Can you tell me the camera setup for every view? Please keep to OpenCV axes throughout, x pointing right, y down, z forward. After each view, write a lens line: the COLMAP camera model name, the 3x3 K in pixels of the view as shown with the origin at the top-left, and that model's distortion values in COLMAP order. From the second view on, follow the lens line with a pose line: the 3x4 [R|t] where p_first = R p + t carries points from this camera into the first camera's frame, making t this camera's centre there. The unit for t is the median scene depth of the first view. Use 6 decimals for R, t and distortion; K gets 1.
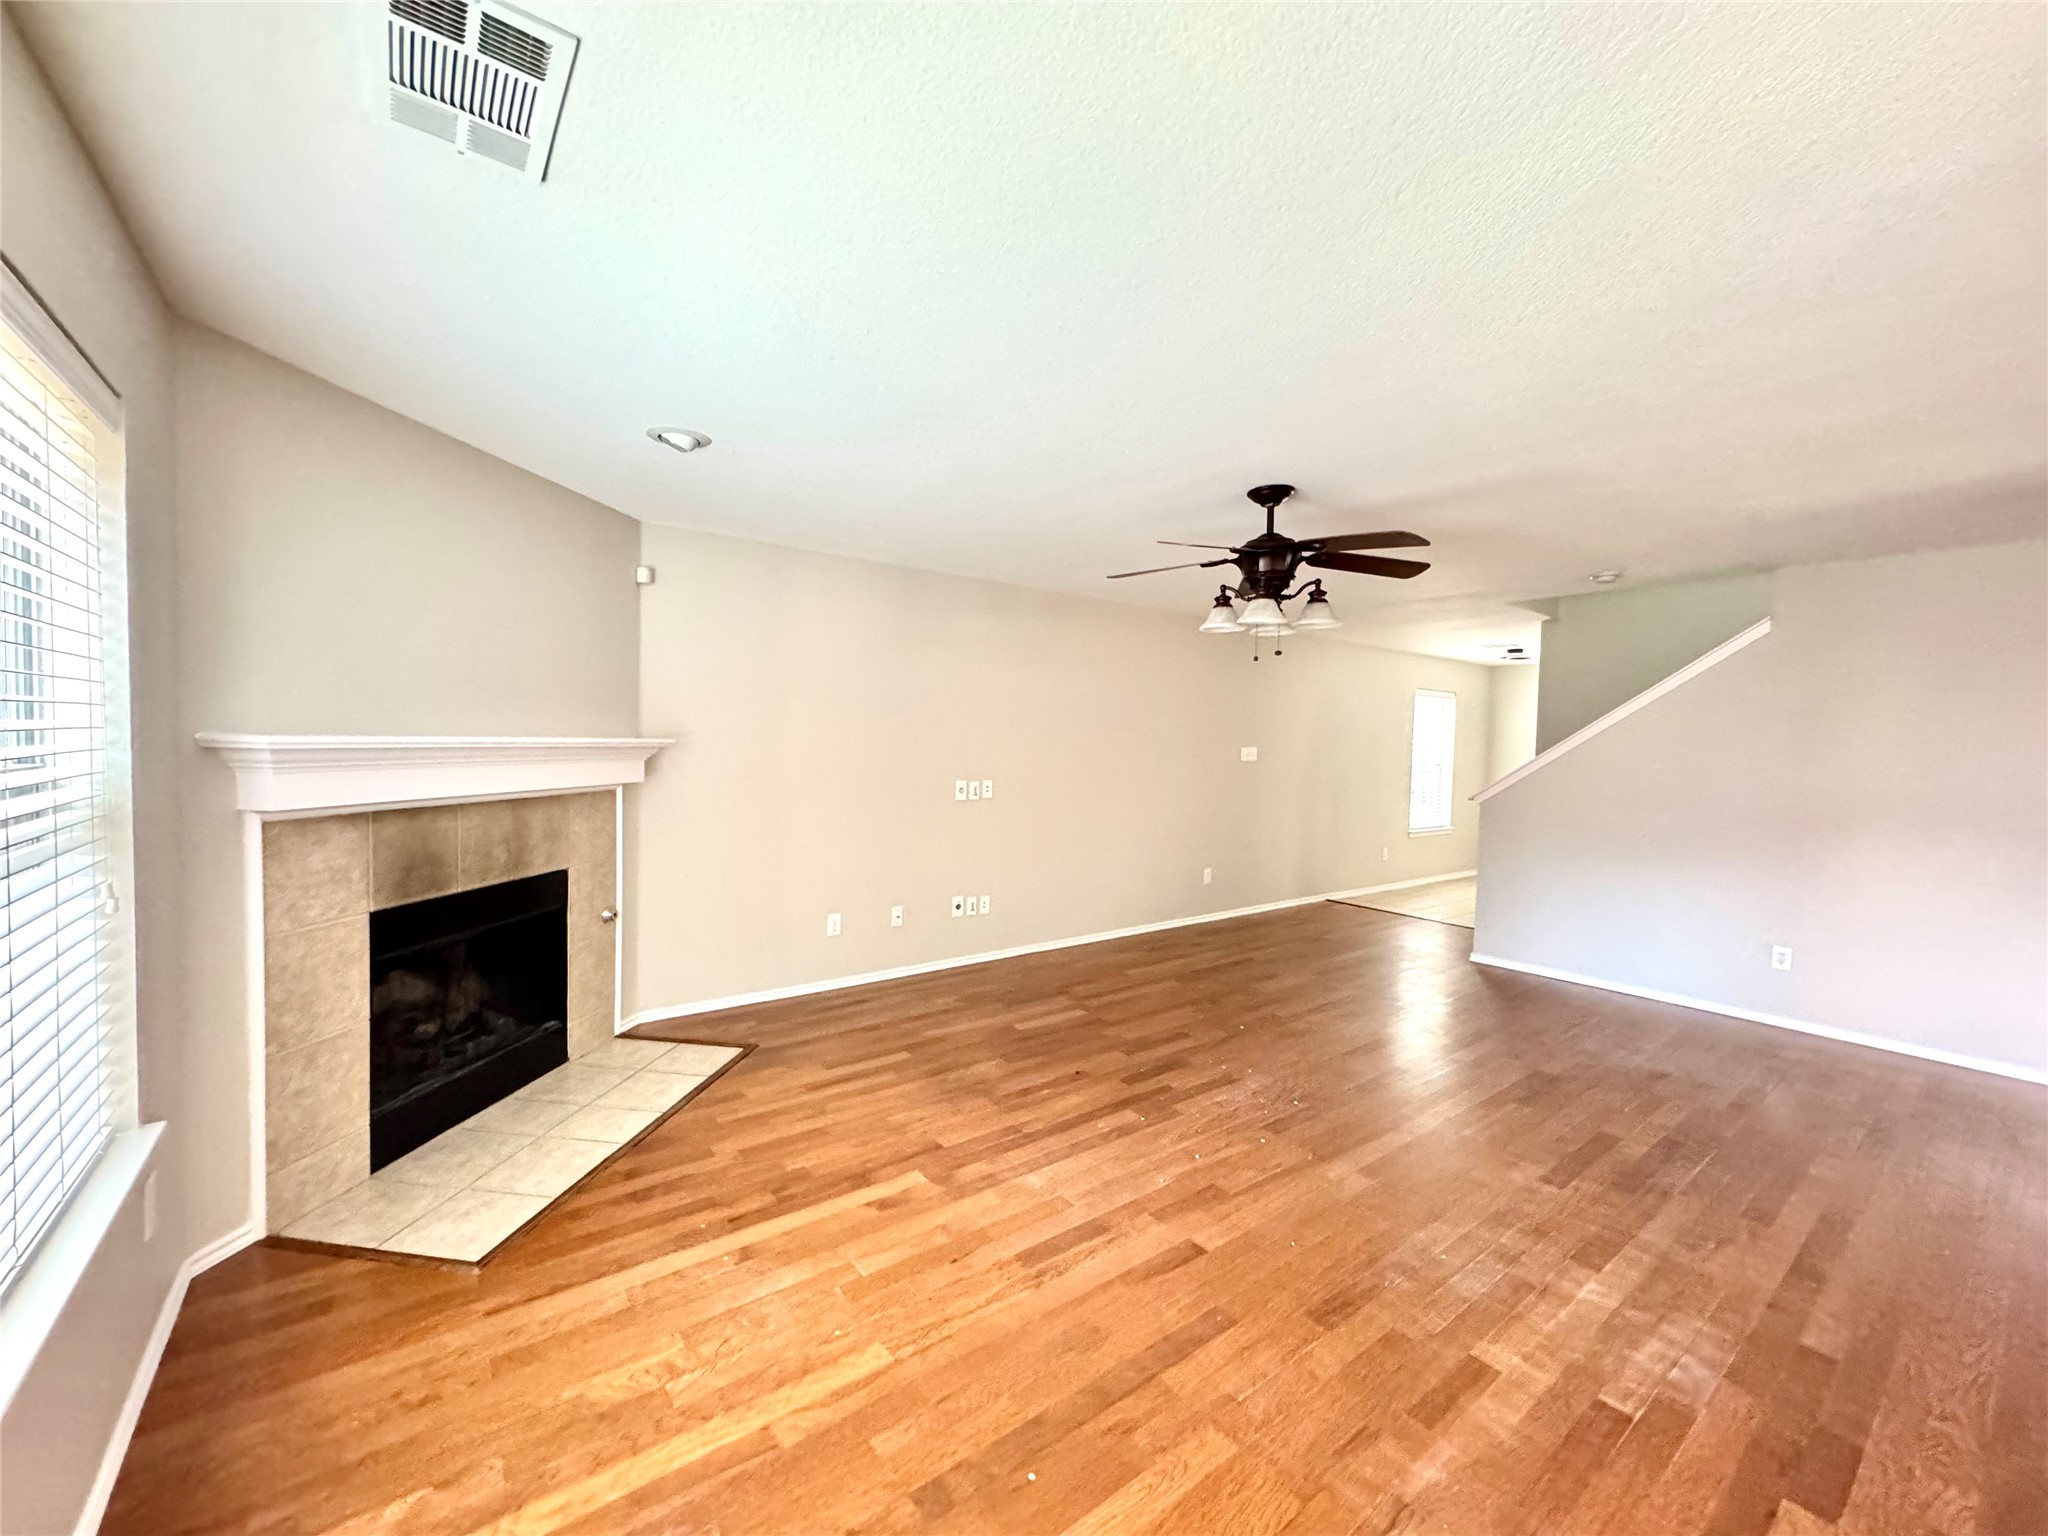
lens RADIAL K [[820.2, 0, 1023.7], [0, 820.2, 770.9], [0, 0, 1]] dist [-0.002054, -0.000577]
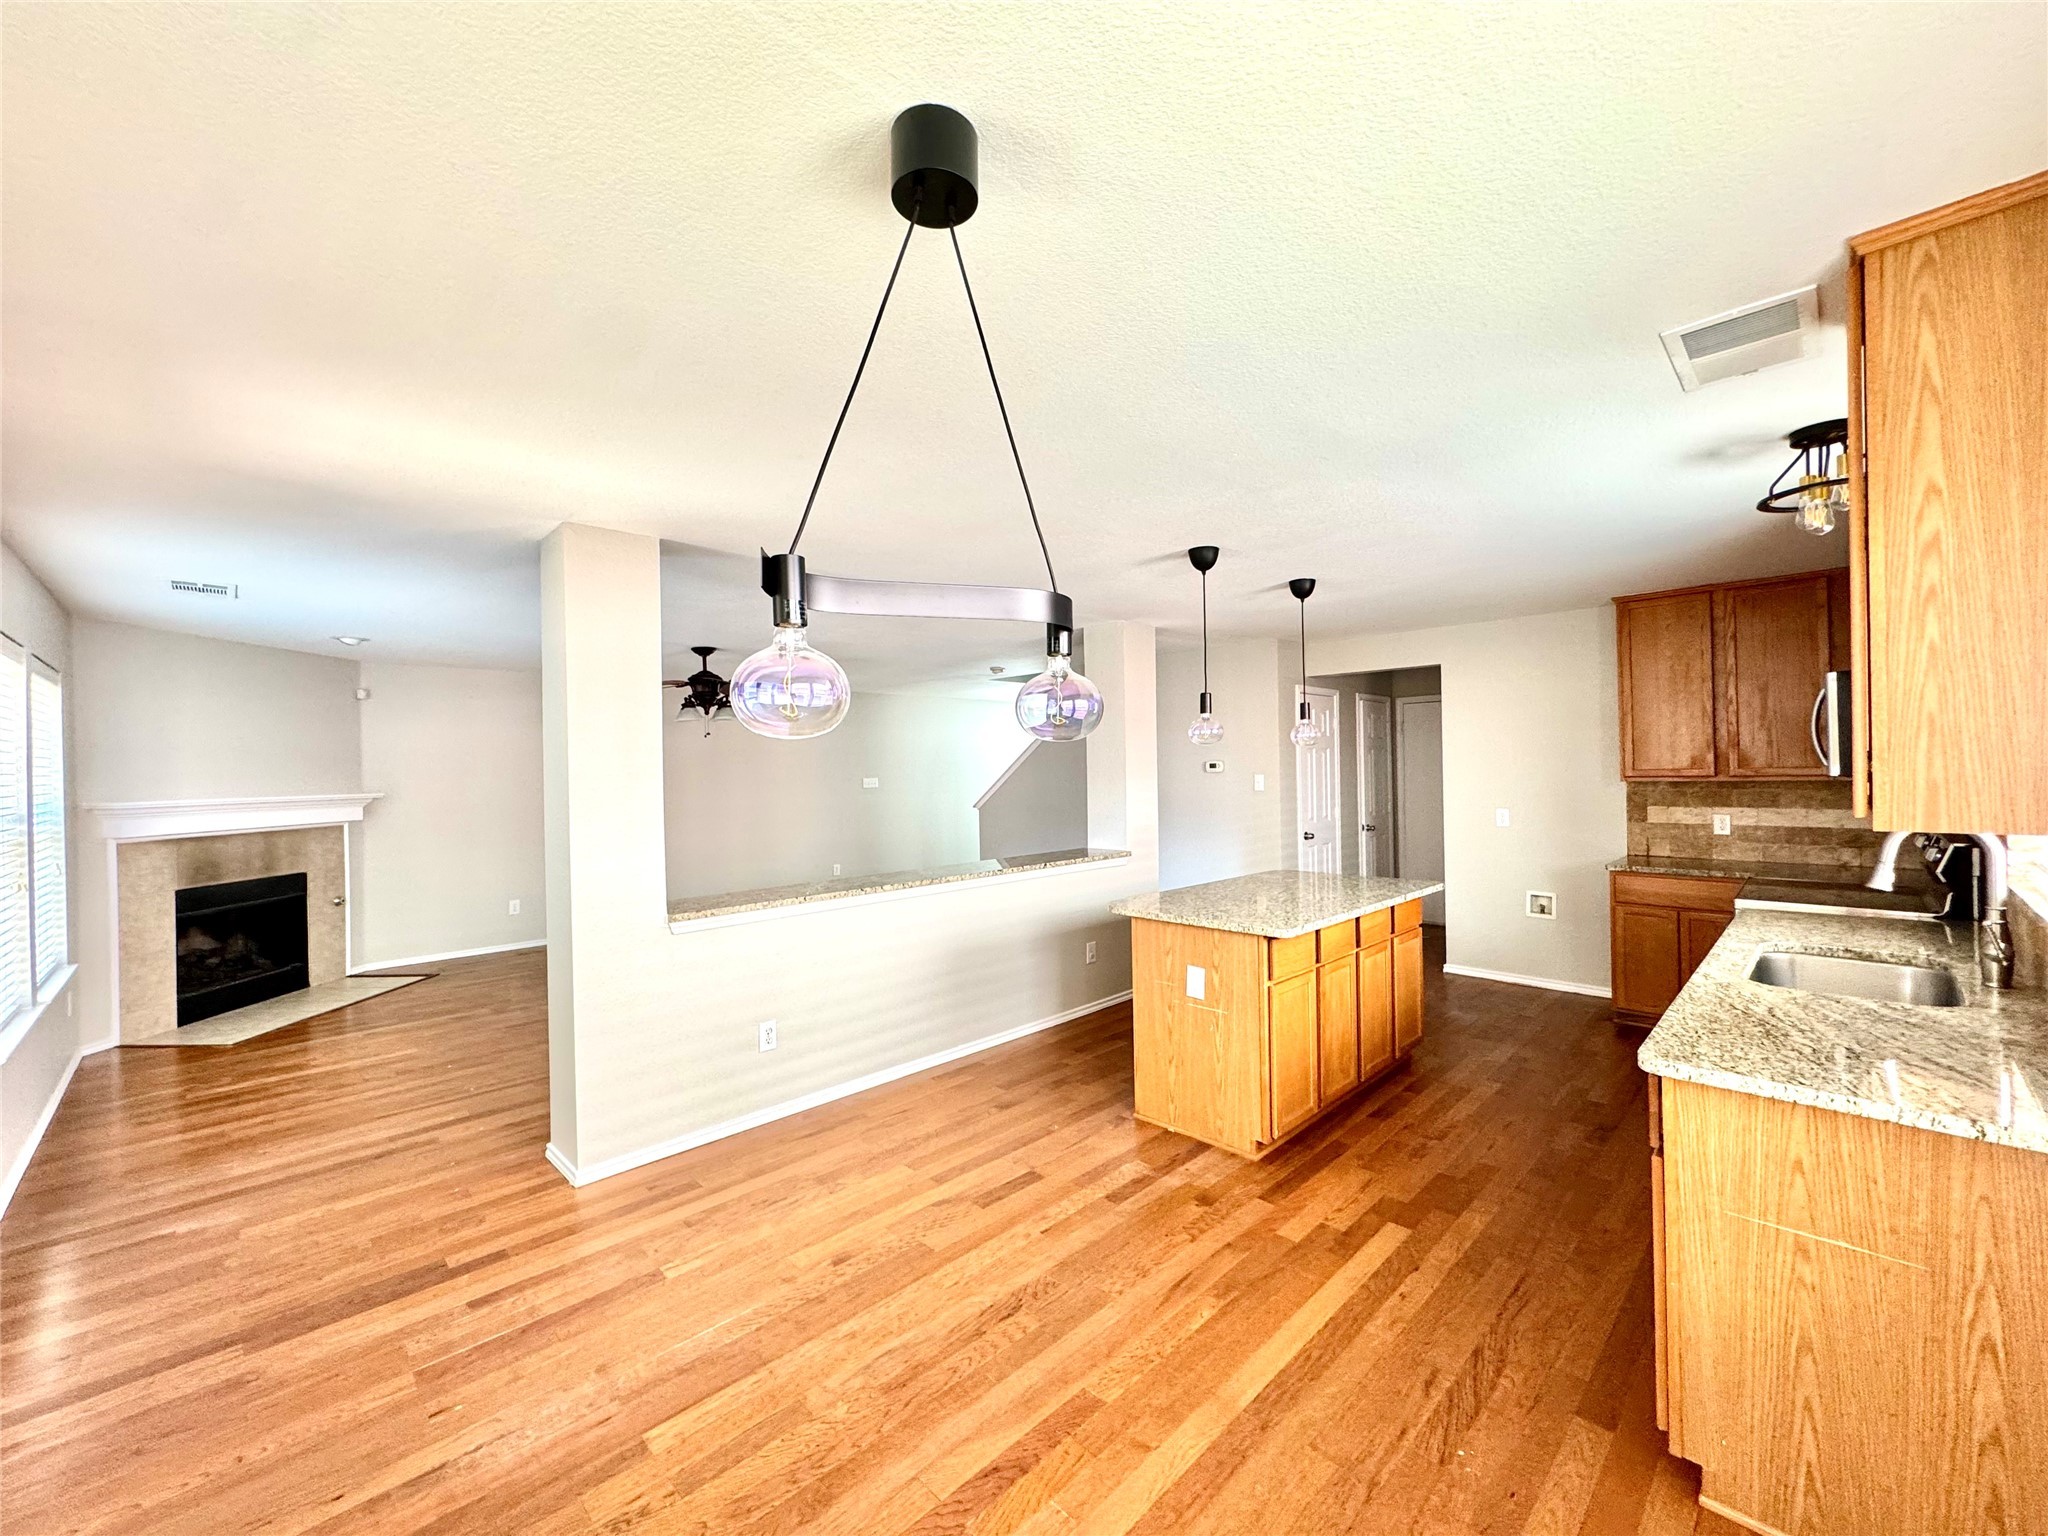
lens RADIAL K [[834.0, 0, 1024.0], [0, 834.0, 768.0], [0, 0, 1]] dist [-0.000208, 0.000574]
pose [[0.993011, -0.041716, 0.110402, 0.814120], [0.045755, 0.998364, -0.034304, 0.033246], [-0.108791, 0.039116, 0.993295, -0.979725]]
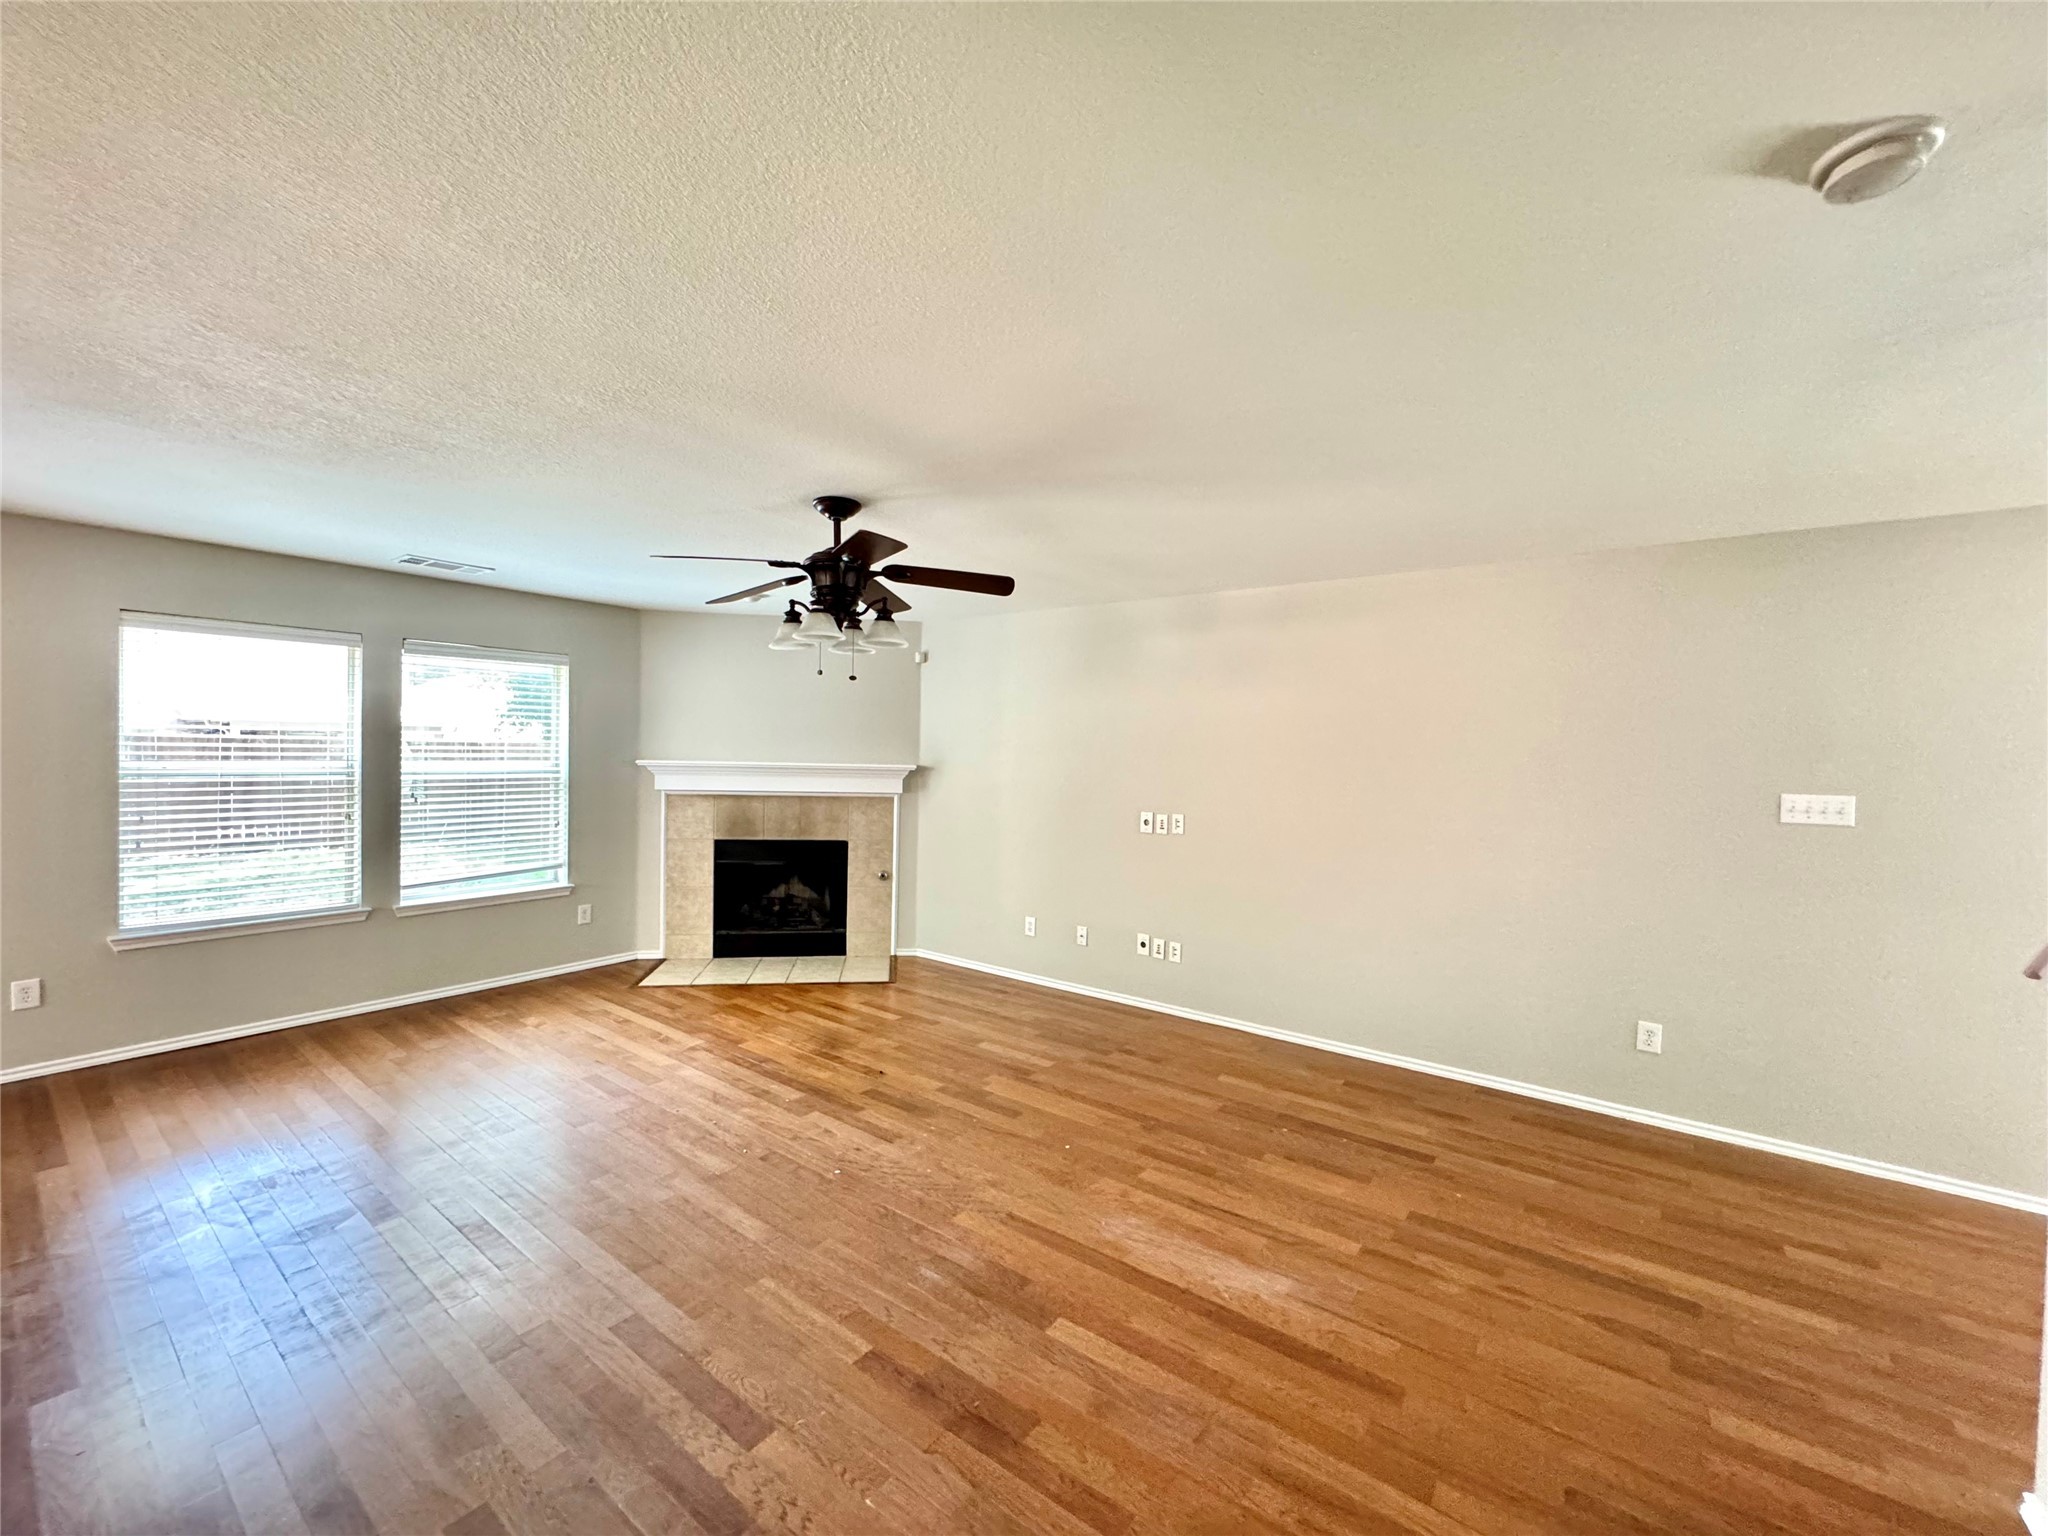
lens RADIAL K [[823.9, 0, 1024.0], [0, 823.9, 768.0], [0, 0, 1]] dist [-0.000567, 0.000378]
pose [[0.263572, 0.003076, -0.964635, 1.293531], [-0.051567, 0.998610, -0.010905, -0.033915], [0.963260, 0.052617, 0.263364, 0.972756]]
